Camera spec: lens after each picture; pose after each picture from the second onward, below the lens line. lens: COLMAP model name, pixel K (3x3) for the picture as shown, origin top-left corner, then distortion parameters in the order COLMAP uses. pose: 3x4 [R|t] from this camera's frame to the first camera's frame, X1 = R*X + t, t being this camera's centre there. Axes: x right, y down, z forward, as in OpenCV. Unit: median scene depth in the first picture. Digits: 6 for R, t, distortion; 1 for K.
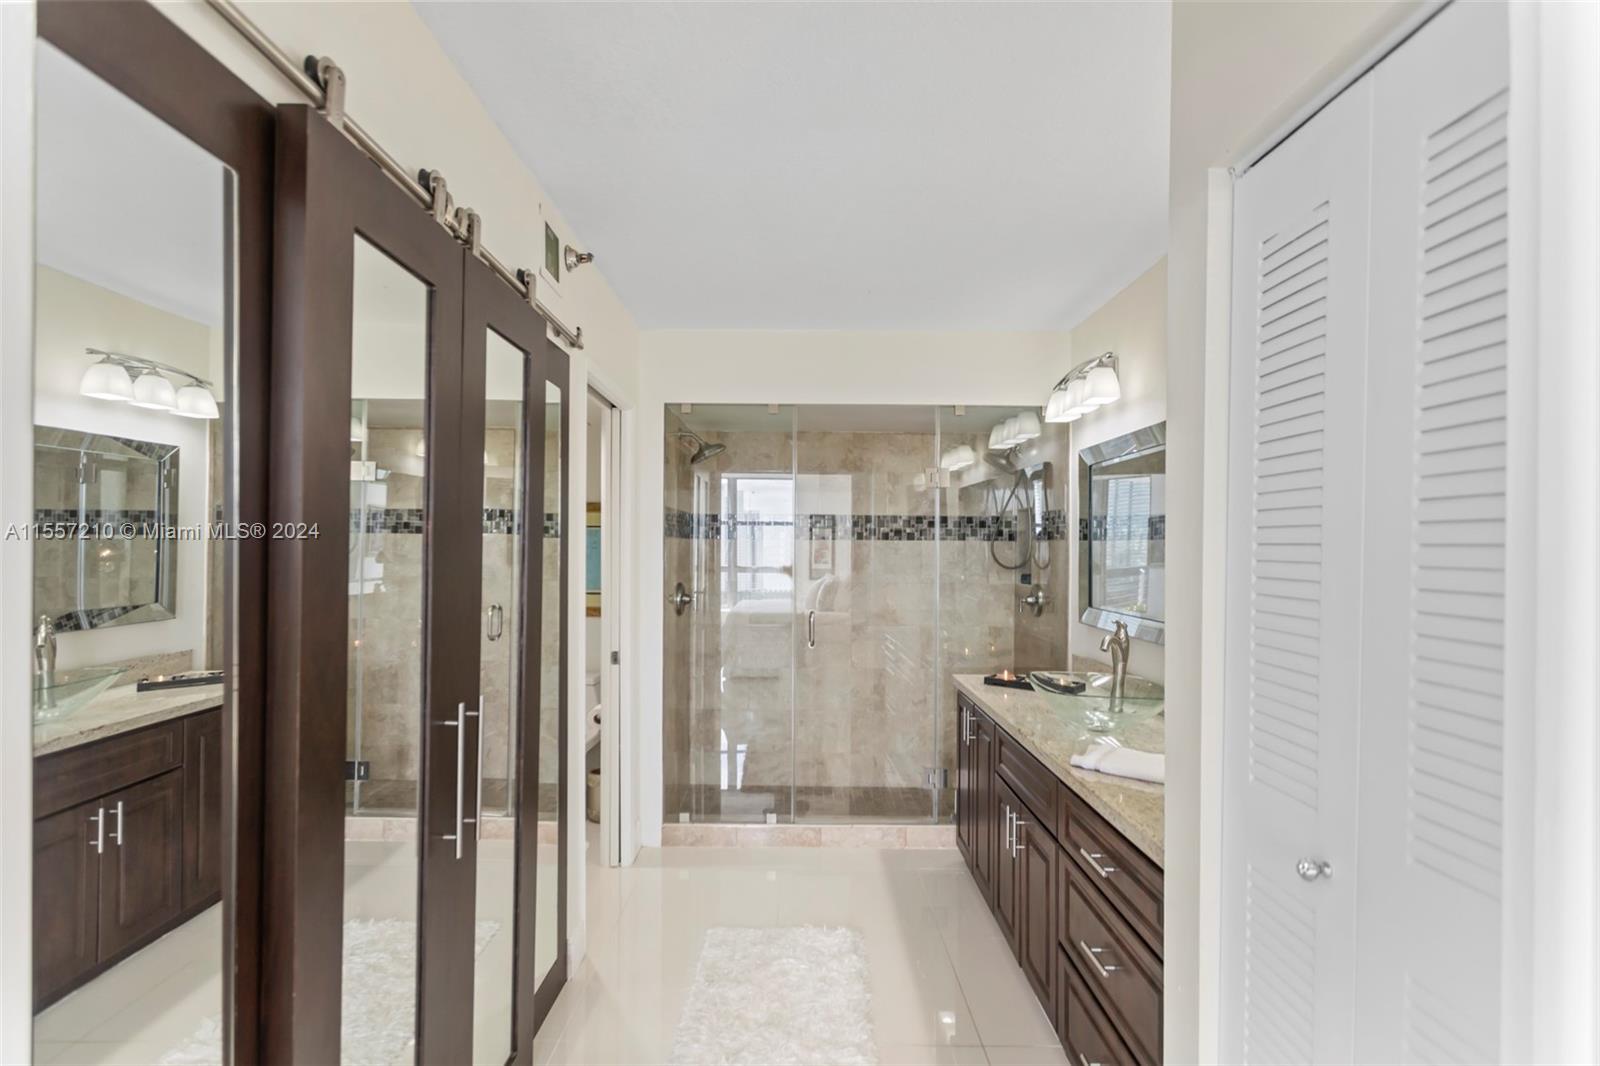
lens RADIAL K [[763.8, 0, 798.6], [0, 763.8, 544.2], [0, 0, 1]] dist [0.003818, 0.001774]
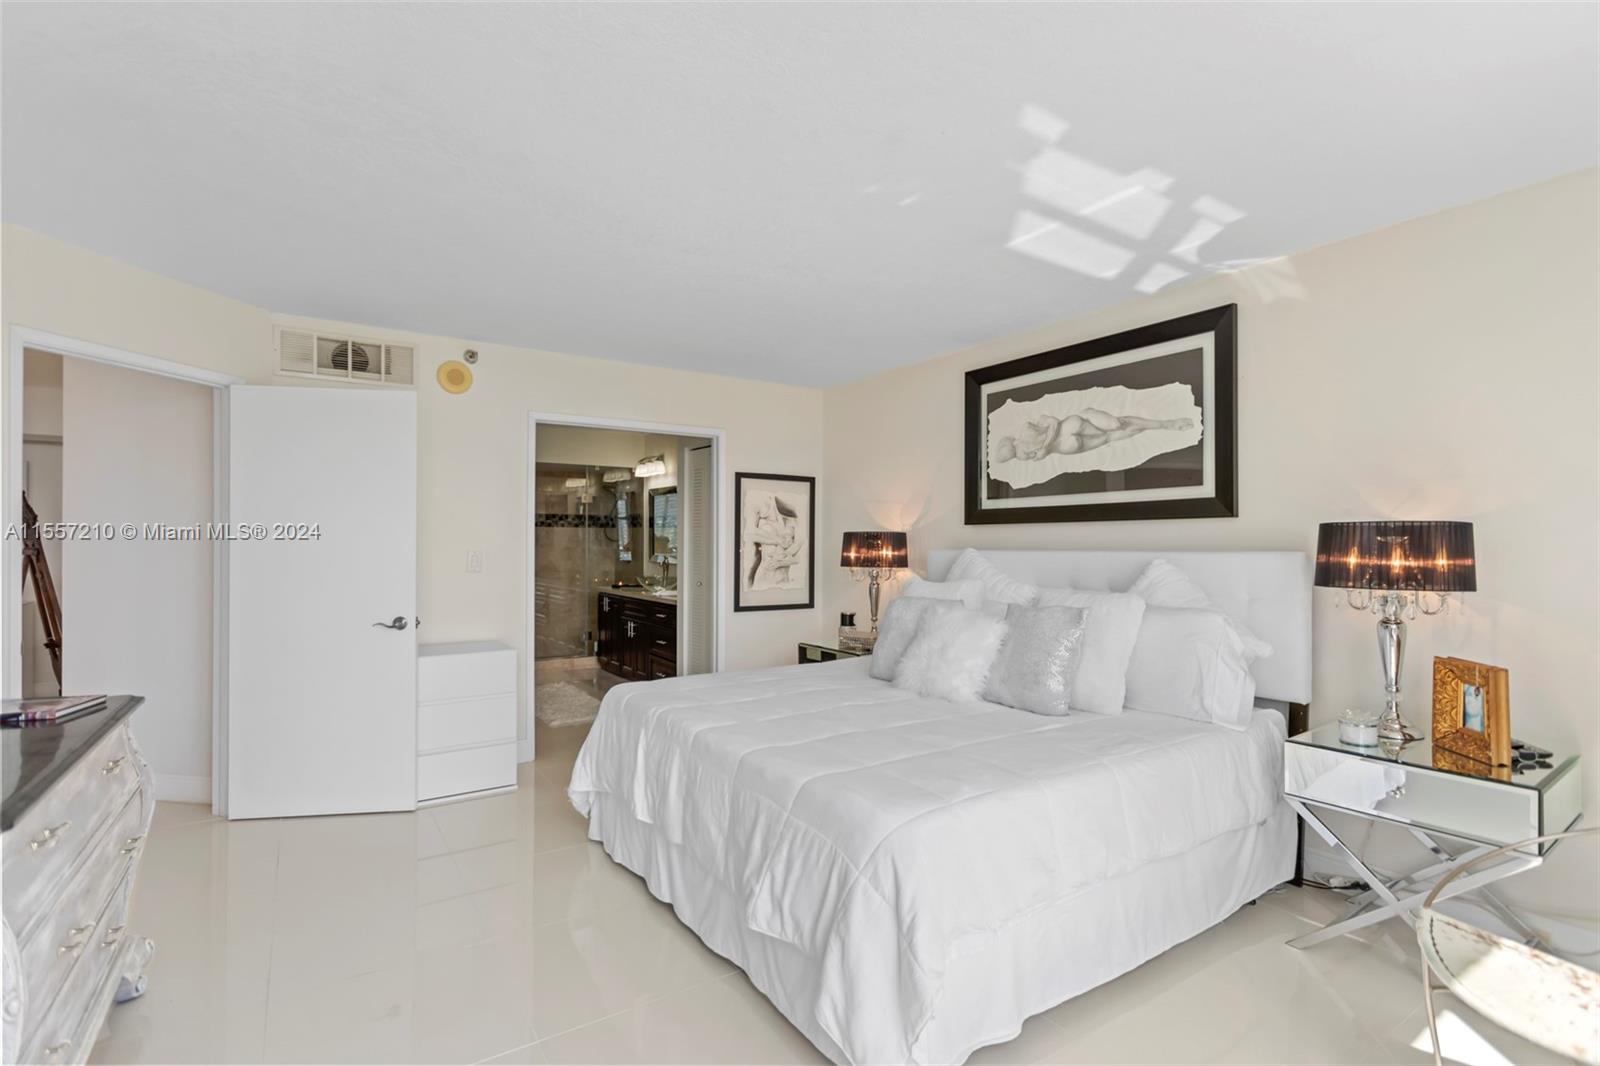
lens RADIAL K [[763.8, 0, 801.6], [0, 763.8, 539.5], [0, 0, 1]] dist [0.003818, 0.001774]
pose [[0.833494, -0.004667, 0.552509, -0.521519], [0.003220, 0.999988, 0.003588, 0.025611], [-0.552519, -0.001212, 0.833500, -1.182245]]
